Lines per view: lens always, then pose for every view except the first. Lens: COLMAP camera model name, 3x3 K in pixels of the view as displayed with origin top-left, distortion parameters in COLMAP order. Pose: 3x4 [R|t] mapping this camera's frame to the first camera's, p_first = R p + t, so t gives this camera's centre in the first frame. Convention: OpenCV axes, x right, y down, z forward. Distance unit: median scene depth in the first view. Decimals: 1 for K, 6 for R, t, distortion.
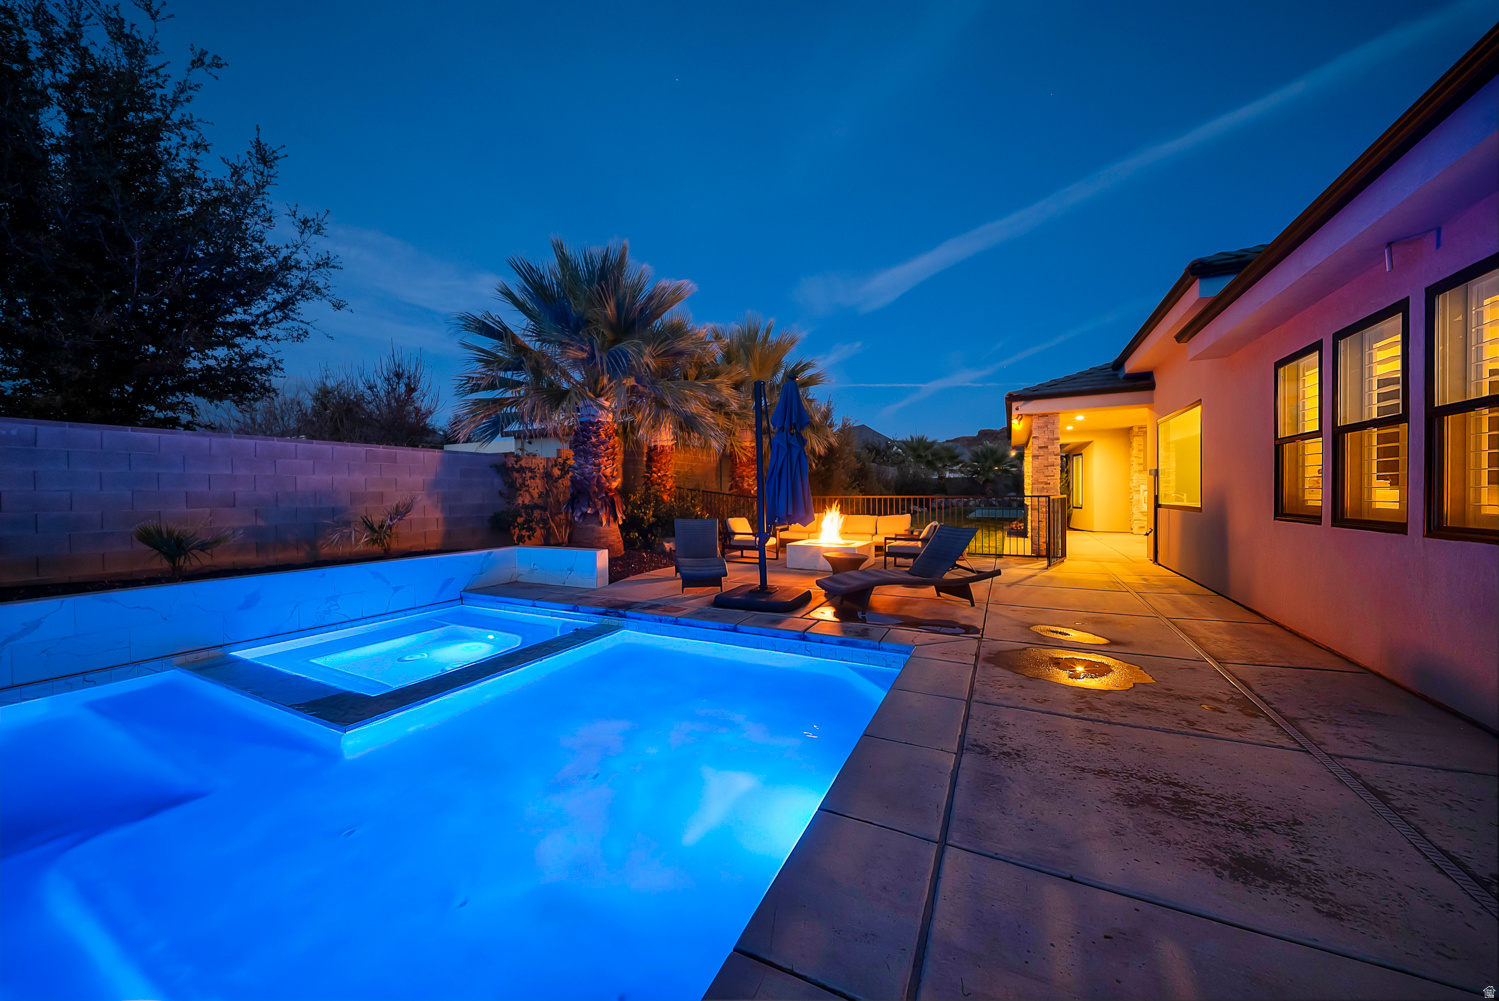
lens RADIAL K [[528.4, 0, 755.1], [0, 528.4, 495.1], [0, 0, 1]] dist [0.015104, -0.009452]
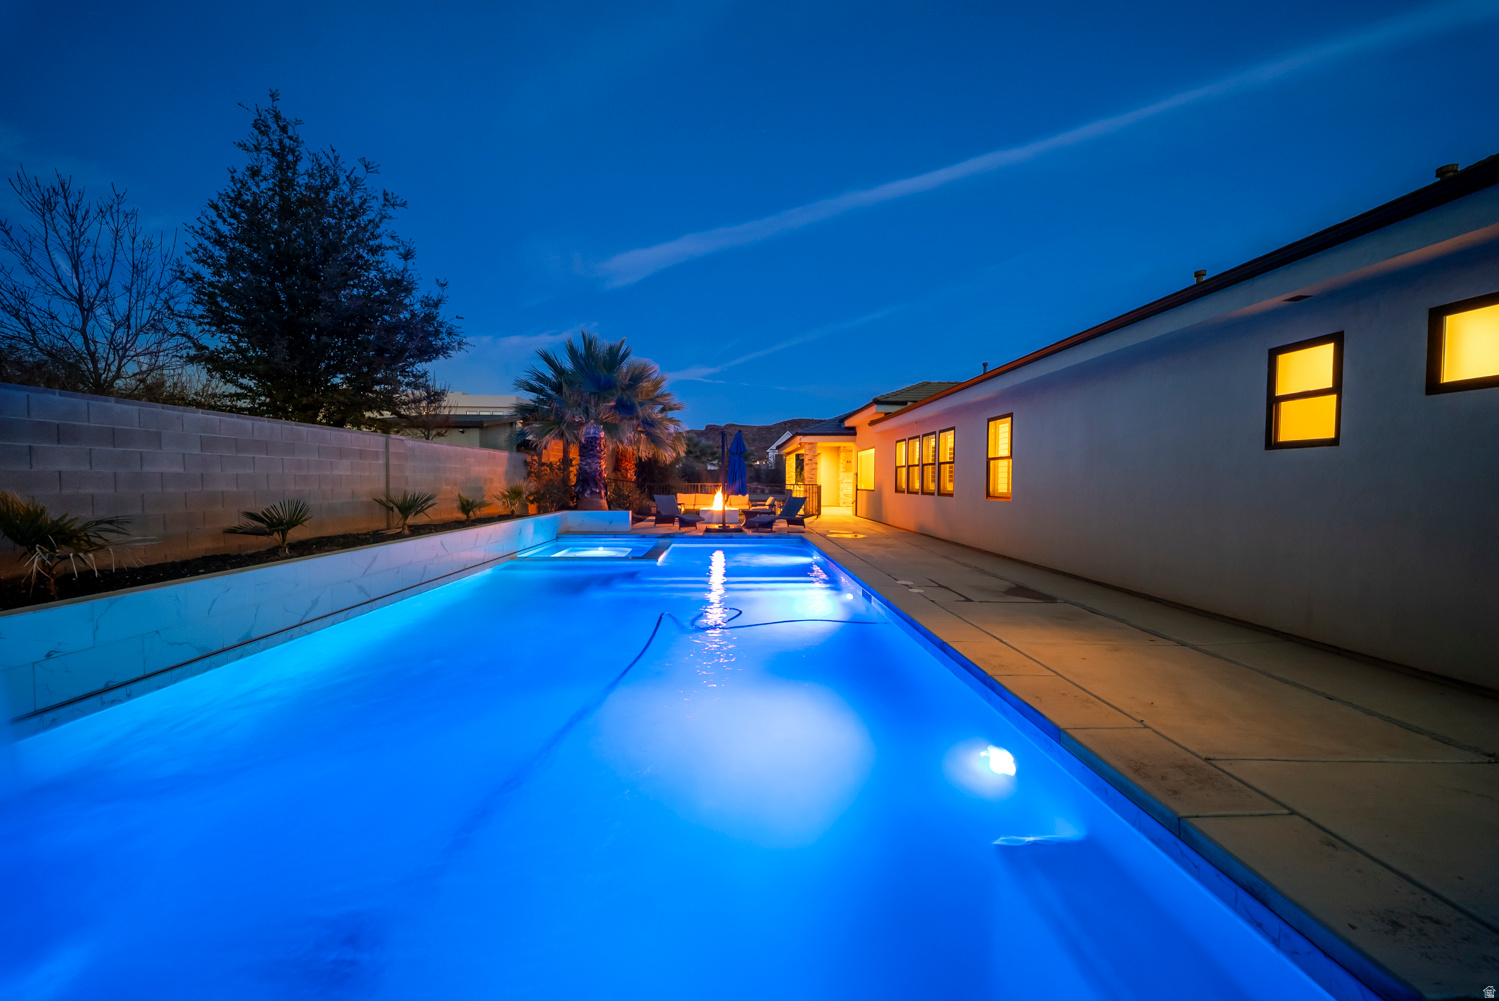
lens RADIAL K [[528.4, 0, 755.1], [0, 528.4, 495.1], [0, 0, 1]] dist [0.015104, -0.009452]
pose [[0.877247, 0.000788, 0.480038, -0.680464], [-0.011472, 0.999747, 0.019322, 0.006117], [-0.479902, -0.022457, 0.877035, -0.735173]]
